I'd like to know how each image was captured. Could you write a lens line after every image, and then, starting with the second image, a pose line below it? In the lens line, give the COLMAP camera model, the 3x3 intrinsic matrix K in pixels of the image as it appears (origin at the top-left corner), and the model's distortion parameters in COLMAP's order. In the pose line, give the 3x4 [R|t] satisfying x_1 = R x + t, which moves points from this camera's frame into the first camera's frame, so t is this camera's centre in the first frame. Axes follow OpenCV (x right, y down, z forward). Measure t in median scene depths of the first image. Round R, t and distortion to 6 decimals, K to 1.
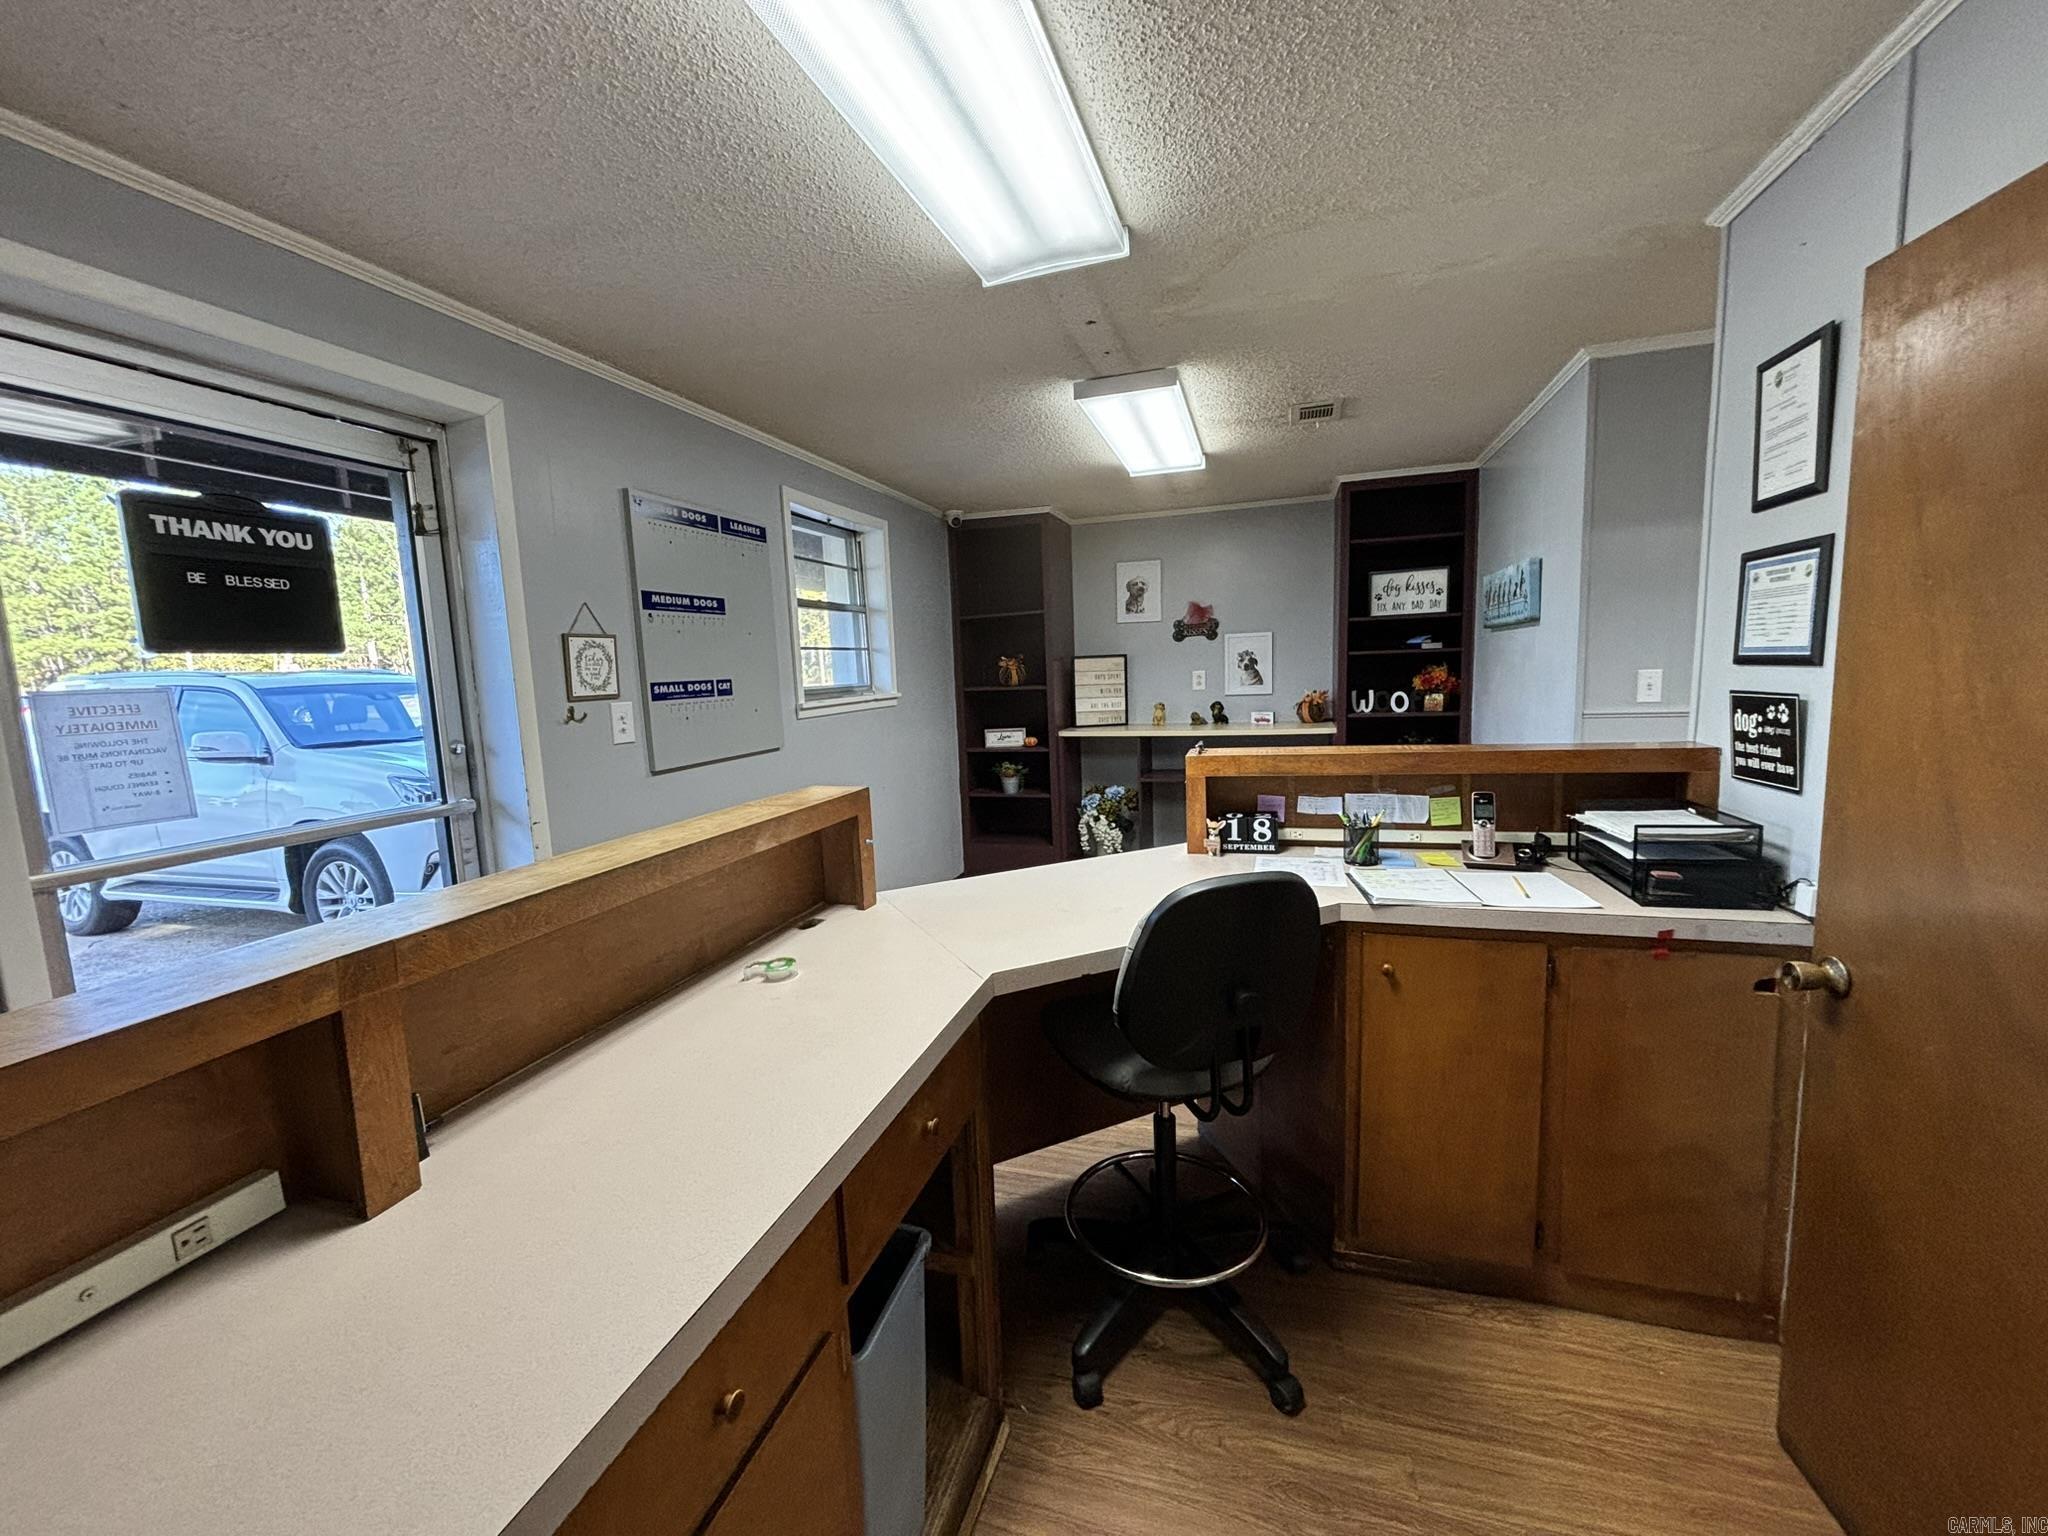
lens RADIAL K [[817.8, 0, 1023.5], [0, 817.8, 766.0], [0, 0, 1]] dist [0.011134, -0.005314]
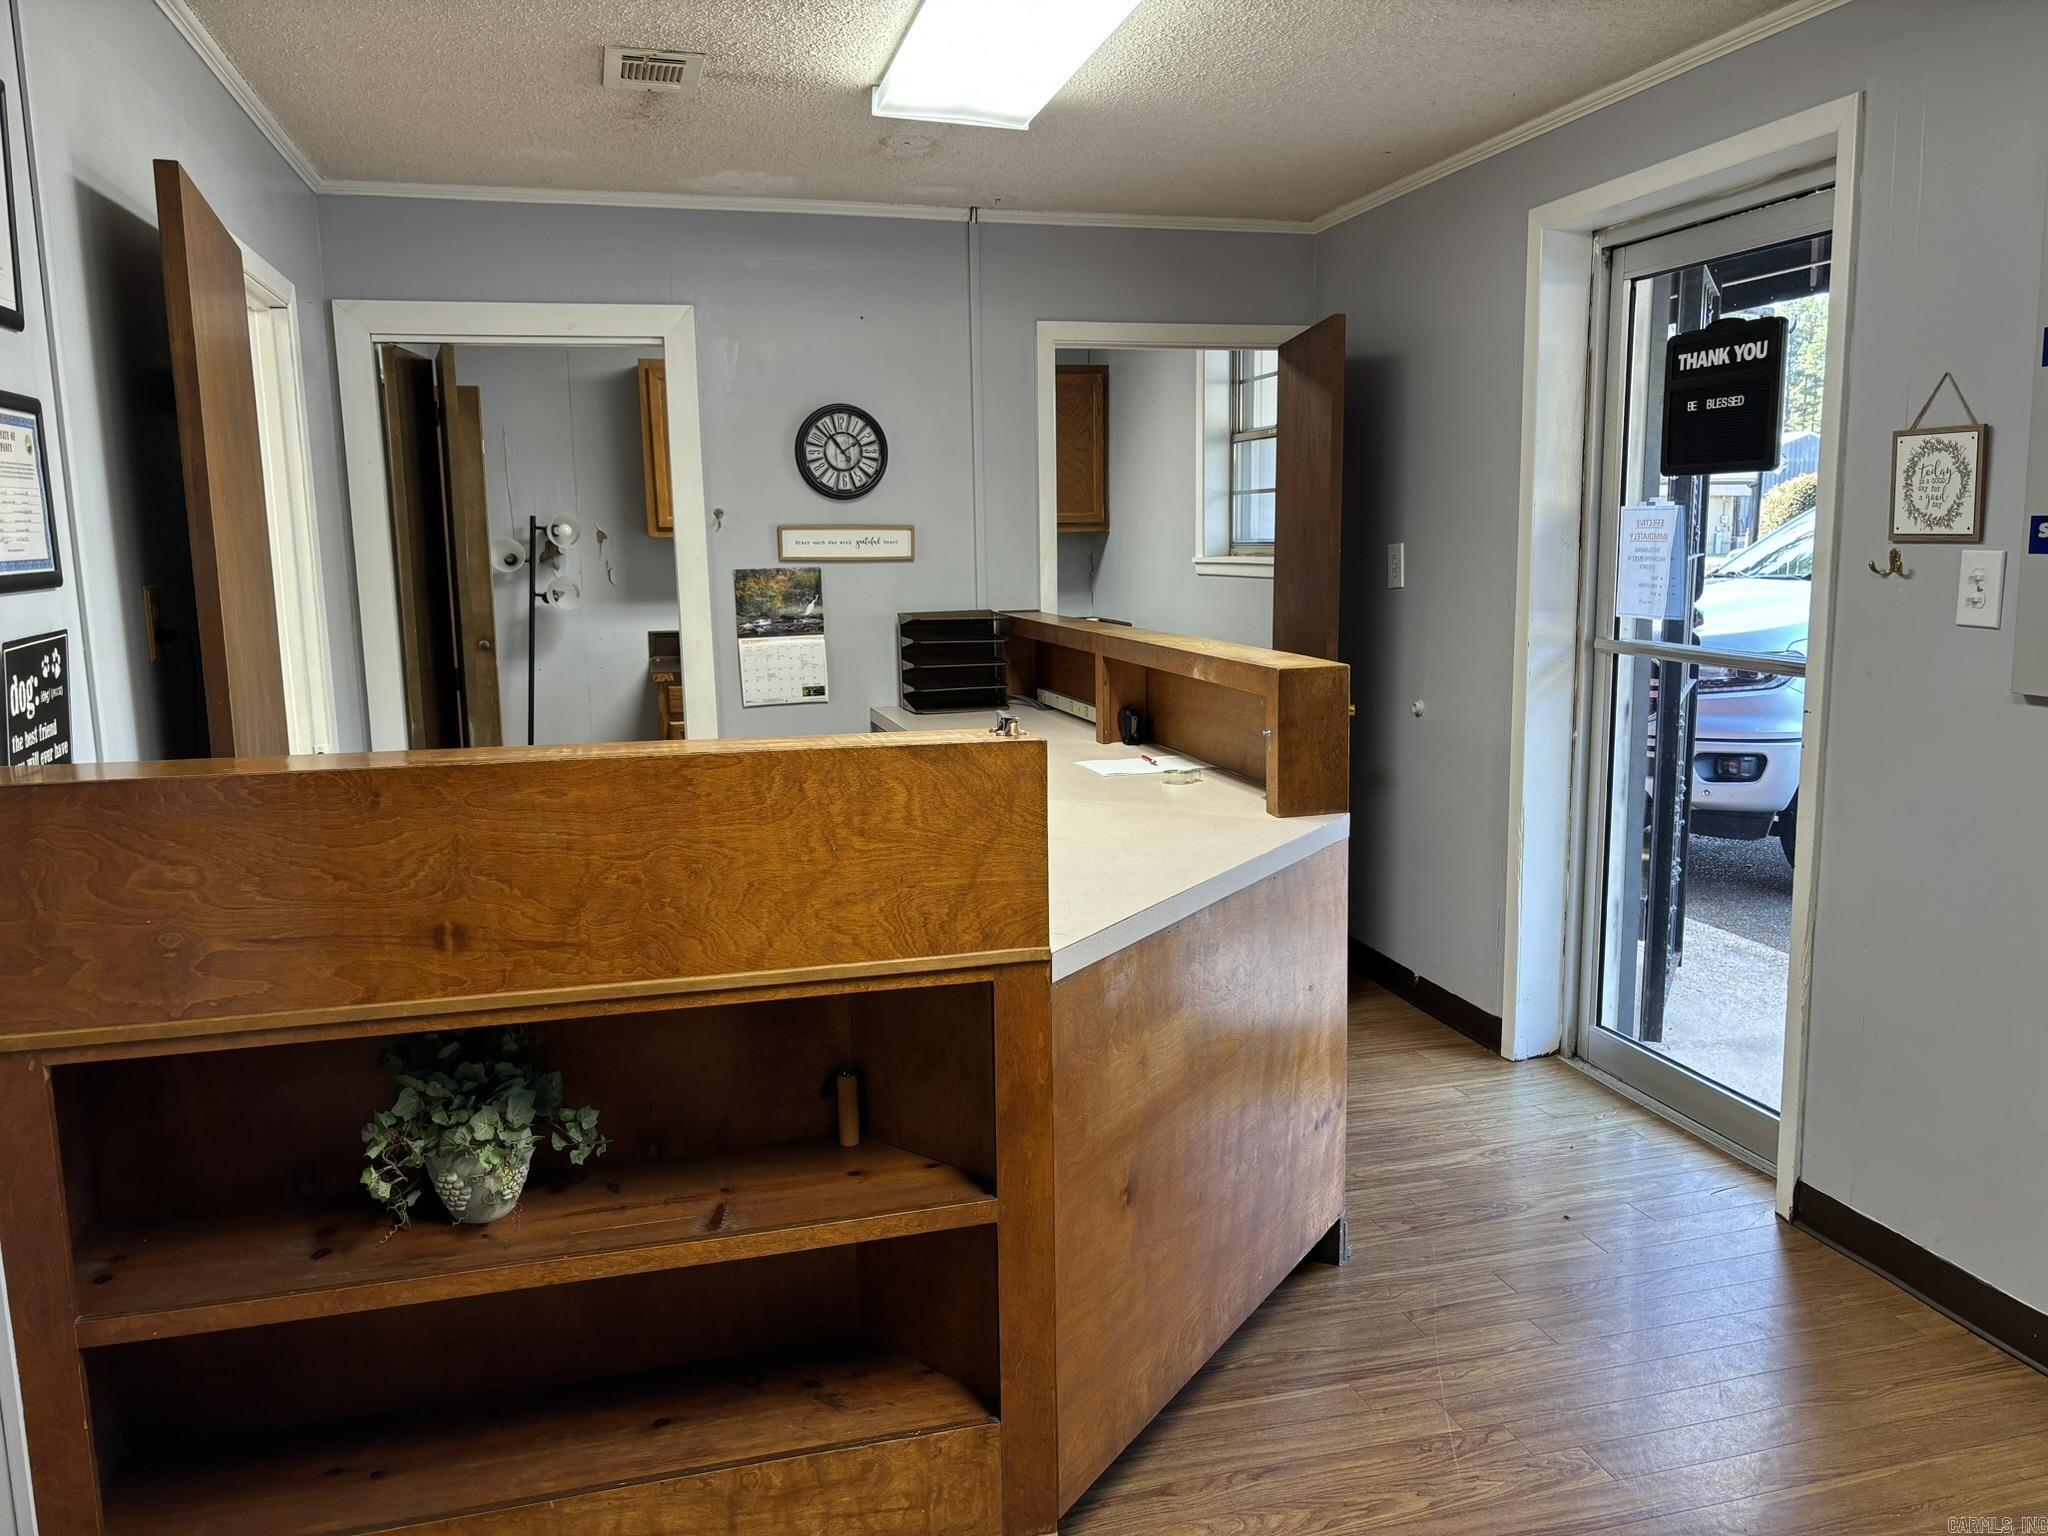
lens RADIAL K [[1538.0, 0, 1023.4], [0, 1538.0, 748.7], [0, 0, 1]] dist [0.069866, -0.077975]
pose [[-0.844180, 0.128259, -0.520490, 0.660661], [-0.017616, 0.963793, 0.266069, -0.239389], [0.535770, 0.233779, -0.811355, 1.709558]]
